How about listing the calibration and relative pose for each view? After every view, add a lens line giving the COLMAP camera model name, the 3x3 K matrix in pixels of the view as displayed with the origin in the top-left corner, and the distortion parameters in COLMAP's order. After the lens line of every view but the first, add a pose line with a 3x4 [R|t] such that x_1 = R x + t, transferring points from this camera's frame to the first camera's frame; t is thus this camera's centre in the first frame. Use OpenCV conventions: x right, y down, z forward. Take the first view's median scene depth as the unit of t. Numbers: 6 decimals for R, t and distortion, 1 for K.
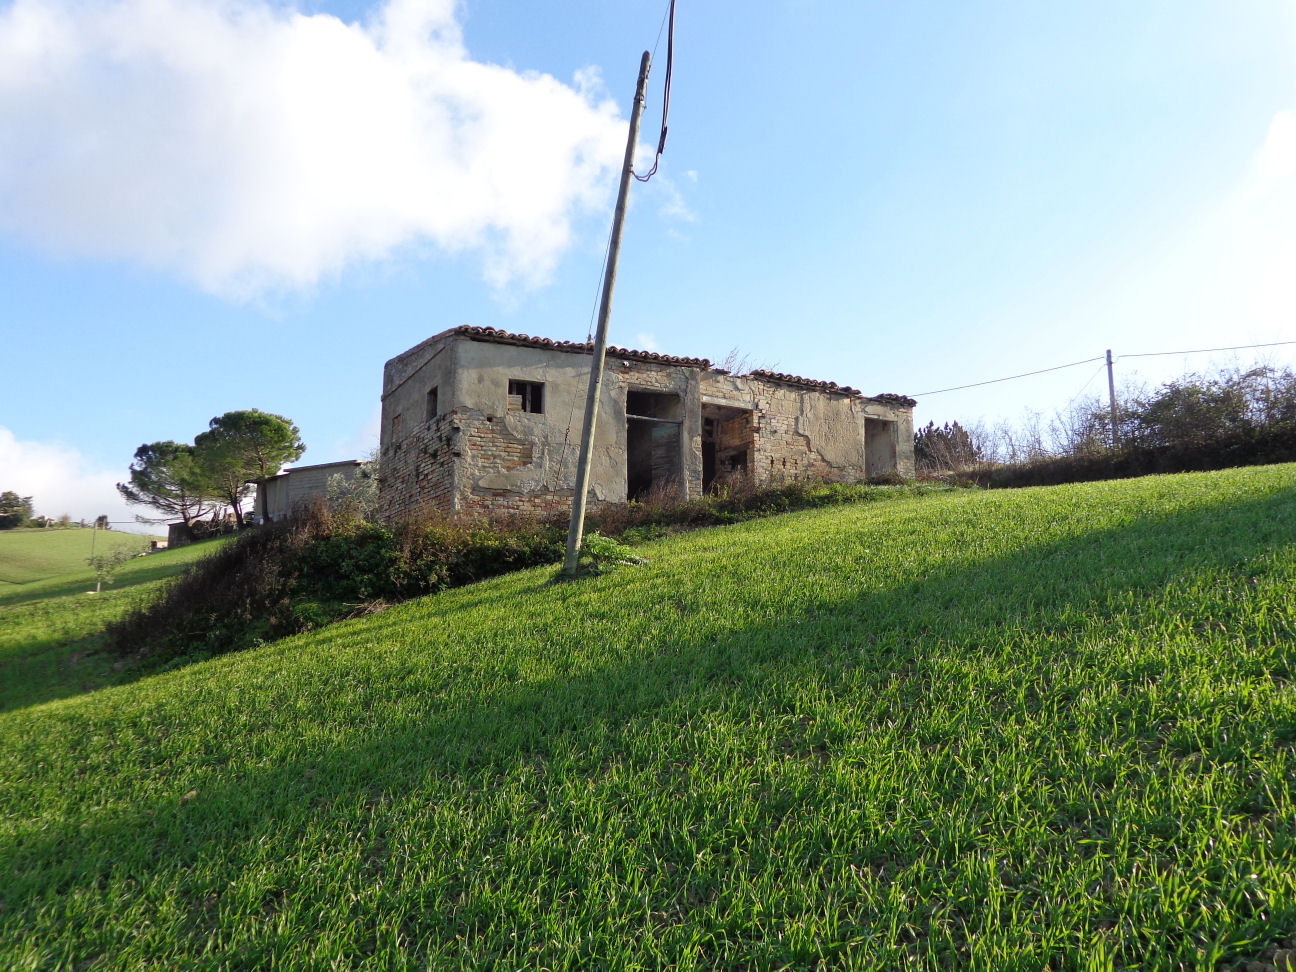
lens RADIAL K [[1050.3, 0, 649.2], [0, 1050.3, 489.8], [0, 0, 1]] dist [0.004094, 0.000925]
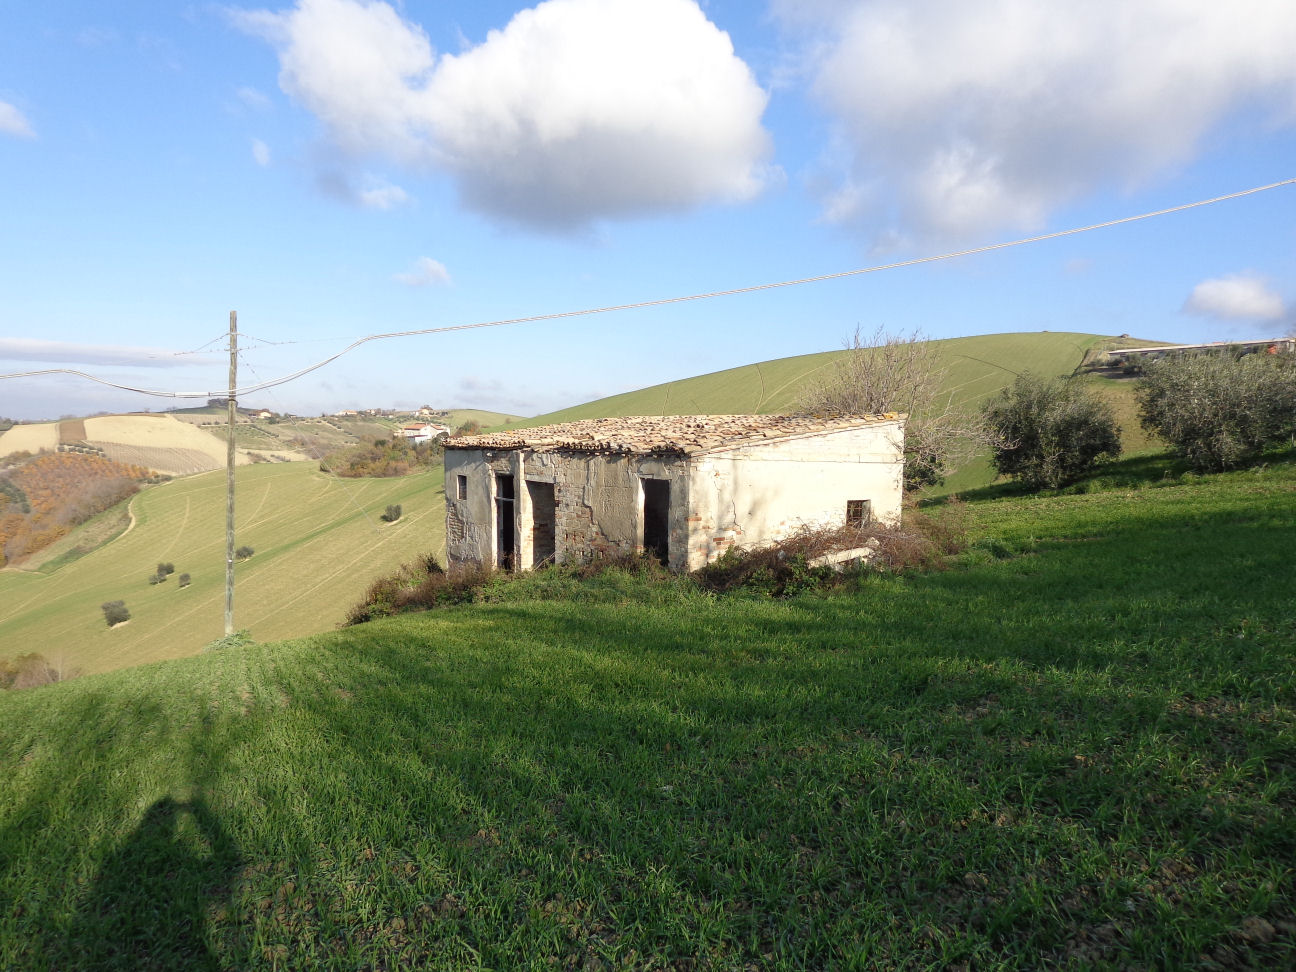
lens RADIAL K [[889.6, 0, 644.5], [0, 889.6, 477.2], [0, 0, 1]] dist [-0.009605, -0.000624]
pose [[0.133487, 0.036584, -0.990375, 1.004858], [0.164353, 0.984664, 0.058525, -0.124276], [0.977328, -0.170584, 0.125427, 1.032682]]
